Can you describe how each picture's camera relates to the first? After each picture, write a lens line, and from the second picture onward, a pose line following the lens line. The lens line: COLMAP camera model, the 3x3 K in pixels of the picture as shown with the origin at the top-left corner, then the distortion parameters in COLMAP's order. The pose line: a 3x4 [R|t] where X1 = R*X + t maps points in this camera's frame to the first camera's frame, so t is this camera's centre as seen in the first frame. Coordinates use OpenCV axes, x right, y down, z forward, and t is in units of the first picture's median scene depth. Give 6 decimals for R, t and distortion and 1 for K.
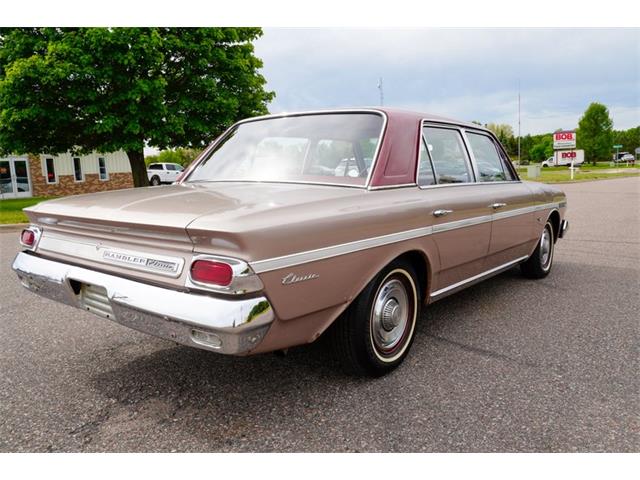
lens RADIAL K [[501.9, 0, 319.5], [0, 501.9, 237.4], [0, 0, 1]] dist [-0.043497, 0.017875]
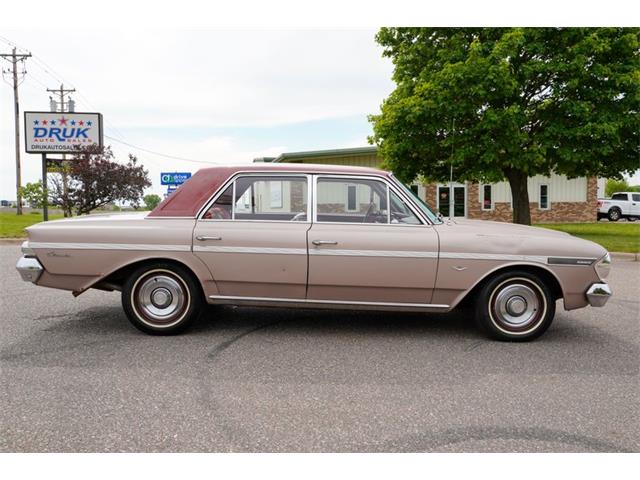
lens RADIAL K [[582.9, 0, 326.7], [0, 582.9, 237.1], [0, 0, 1]] dist [-0.004876, 0.000000]
pose [[0.629296, 0.079639, -0.773074, 0.209900], [-0.130731, 0.991409, -0.004286, -0.010807], [0.766091, 0.103762, 0.634301, 0.024004]]
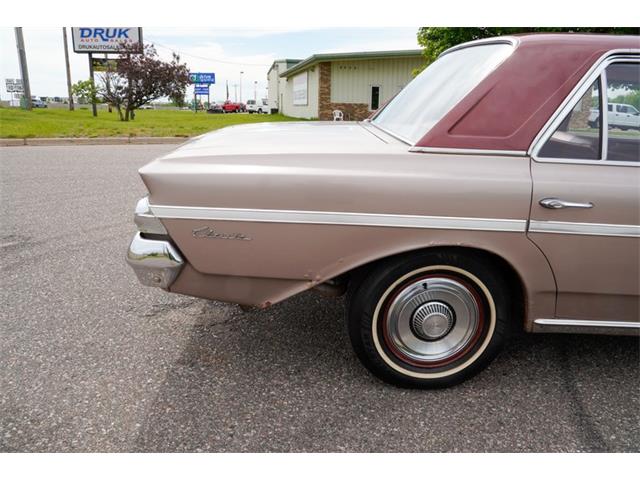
lens RADIAL K [[477.3, 0, 330.2], [0, 477.3, 234.8], [0, 0, 1]] dist [-0.110241, 0.057793]
pose [[0.639211, 0.255189, -0.725457, 0.058763], [-0.153121, 0.966684, 0.205126, -0.010499], [0.753633, -0.020036, 0.656990, 0.047030]]
